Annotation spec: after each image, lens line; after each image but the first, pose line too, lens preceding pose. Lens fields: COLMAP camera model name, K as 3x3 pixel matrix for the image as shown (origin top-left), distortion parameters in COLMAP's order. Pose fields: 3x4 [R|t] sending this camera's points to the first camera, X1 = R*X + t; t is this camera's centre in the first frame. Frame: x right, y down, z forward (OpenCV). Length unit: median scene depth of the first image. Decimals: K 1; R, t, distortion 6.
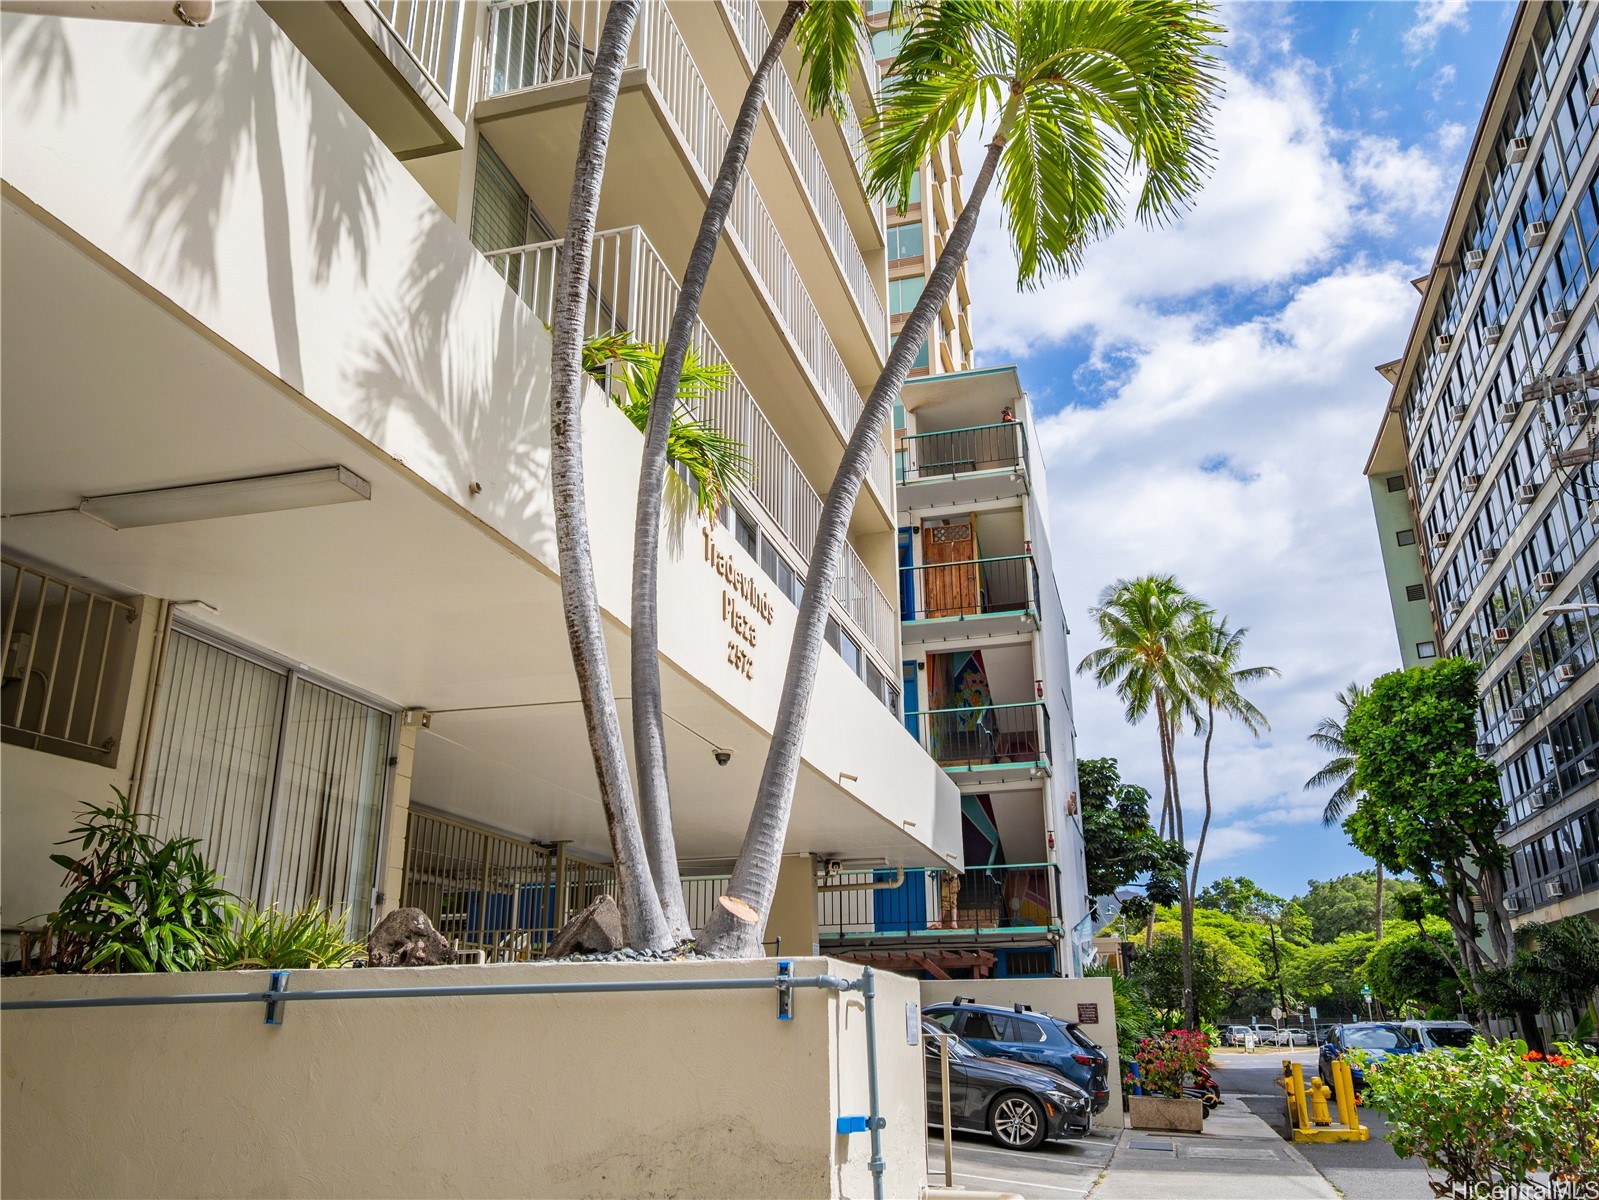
lens RADIAL K [[1319.5, 0, 785.7], [0, 1319.5, 603.1], [0, 0, 1]] dist [0.005232, 0.028188]
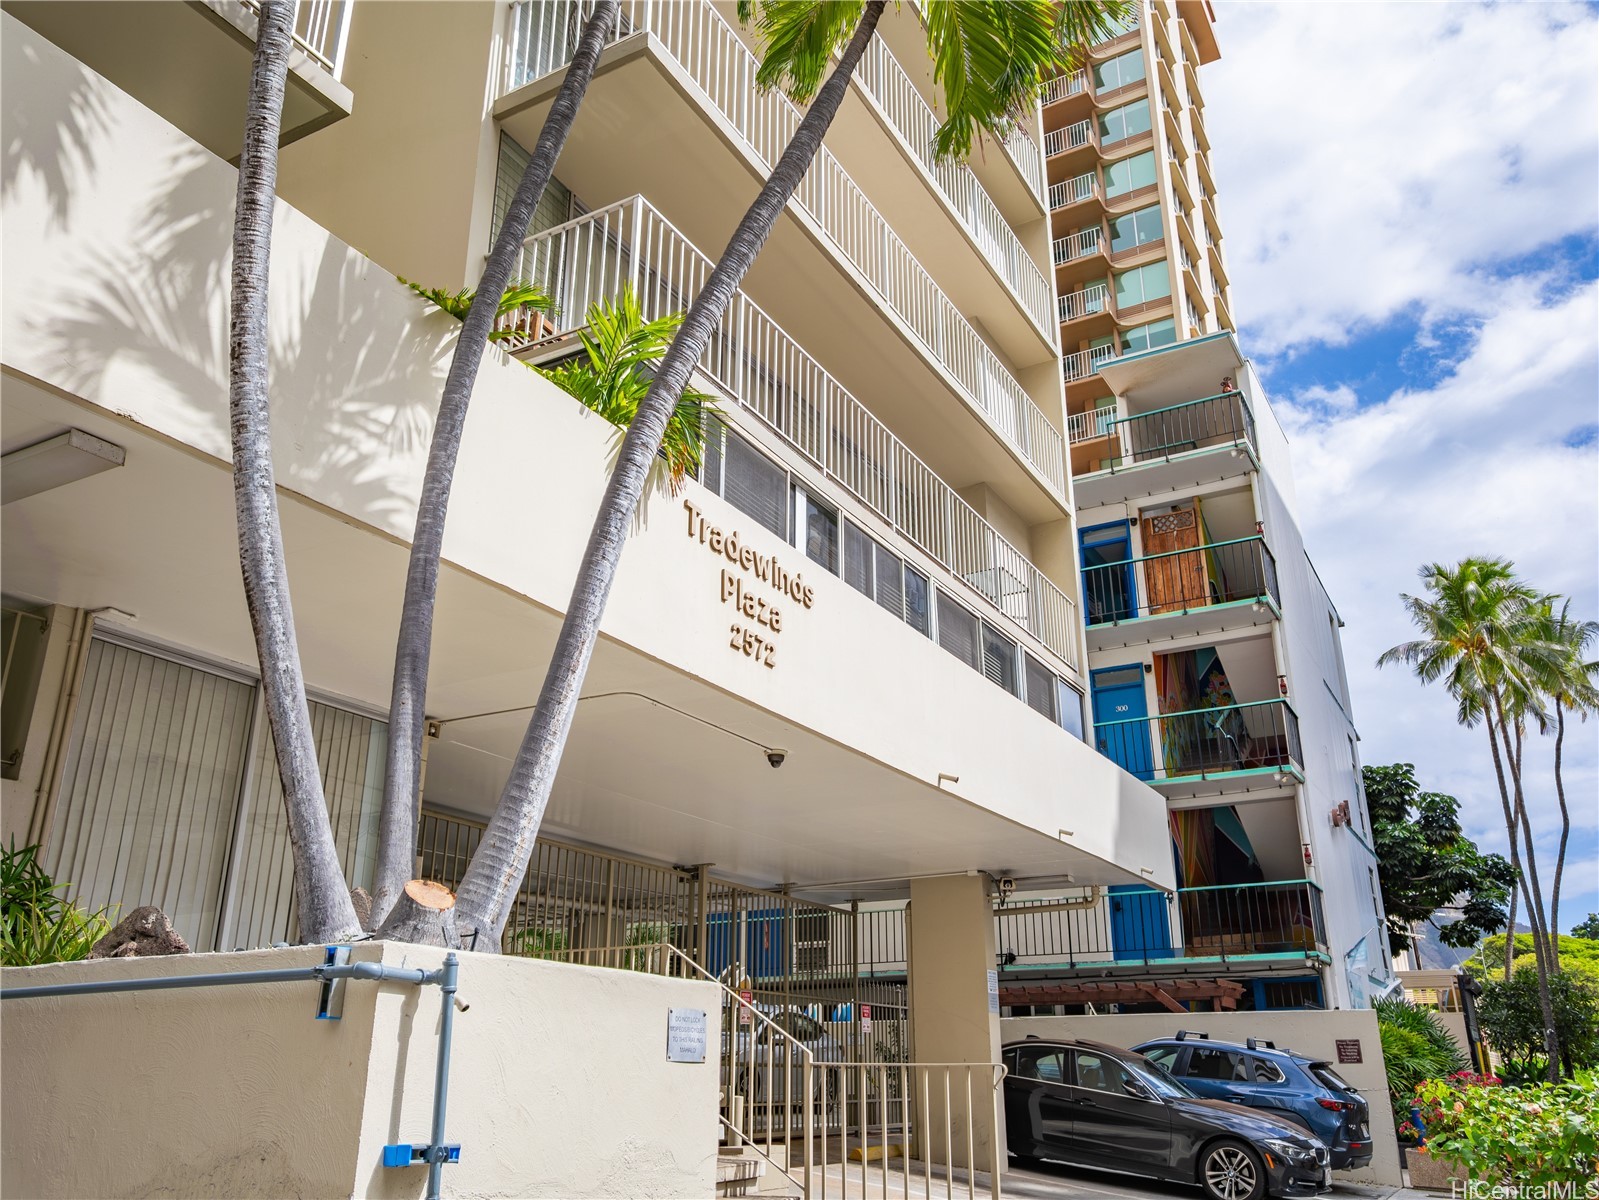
lens RADIAL K [[1319.5, 0, 800.6], [0, 1319.5, 609.0], [0, 0, 1]] dist [0.005232, 0.028188]
pose [[0.968865, -0.075086, -0.235930, 0.130877], [0.068923, 0.997033, -0.034272, 0.031707], [0.237804, 0.016944, 0.971165, 0.079678]]
